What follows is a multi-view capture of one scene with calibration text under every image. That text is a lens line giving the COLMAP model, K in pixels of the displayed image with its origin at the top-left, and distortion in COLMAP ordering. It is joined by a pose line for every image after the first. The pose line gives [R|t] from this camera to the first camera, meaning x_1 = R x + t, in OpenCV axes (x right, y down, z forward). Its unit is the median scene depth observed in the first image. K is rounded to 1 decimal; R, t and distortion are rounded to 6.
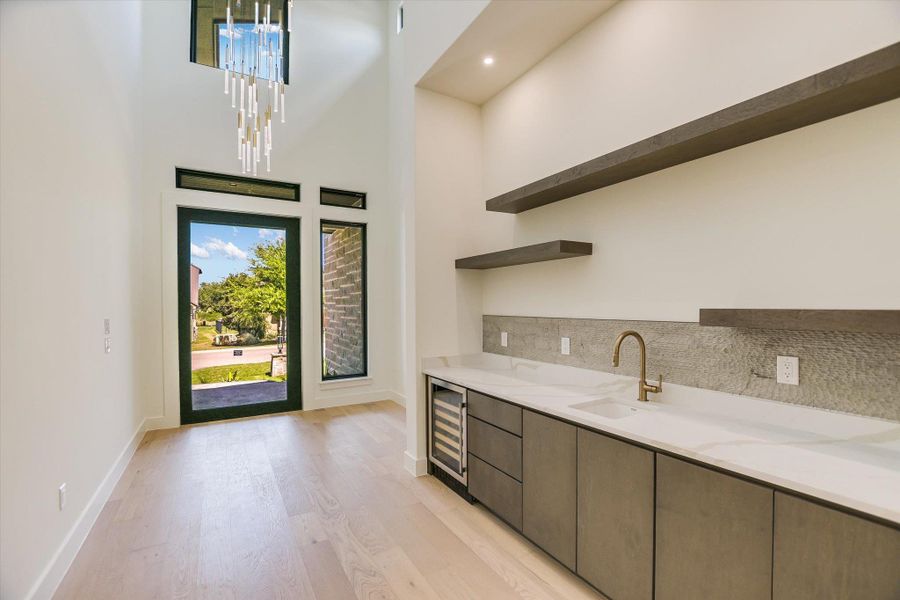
lens RADIAL K [[397.3, 0, 453.8], [0, 397.3, 305.9], [0, 0, 1]] dist [-0.025552, 0.000086]
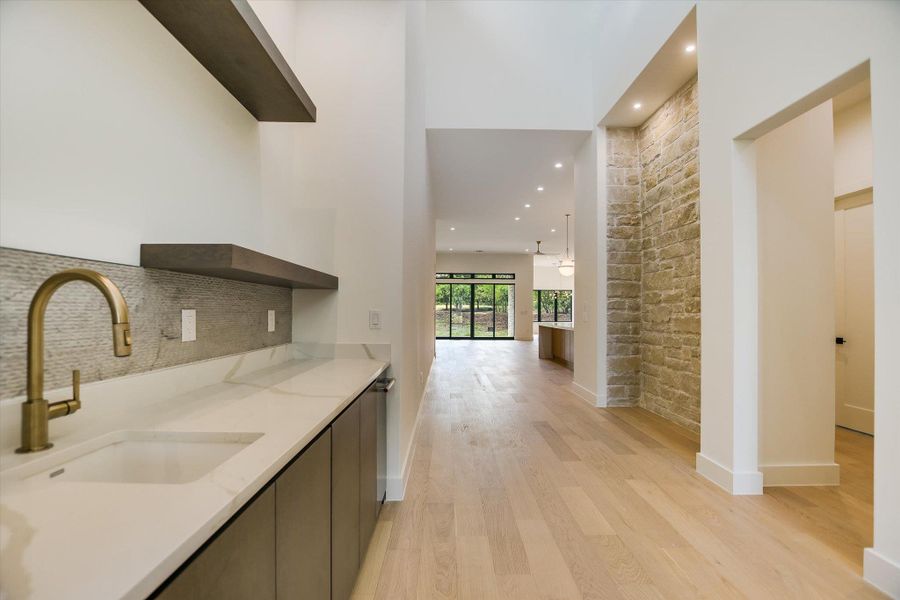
lens RADIAL K [[397.3, 0, 453.8], [0, 397.3, 305.9], [0, 0, 1]] dist [-0.025552, 0.000086]
pose [[-0.869854, 0.005979, 0.493274, -0.080871], [-0.000674, 0.999911, -0.013308, 0.123931], [-0.493309, -0.011908, -0.869772, 1.365141]]
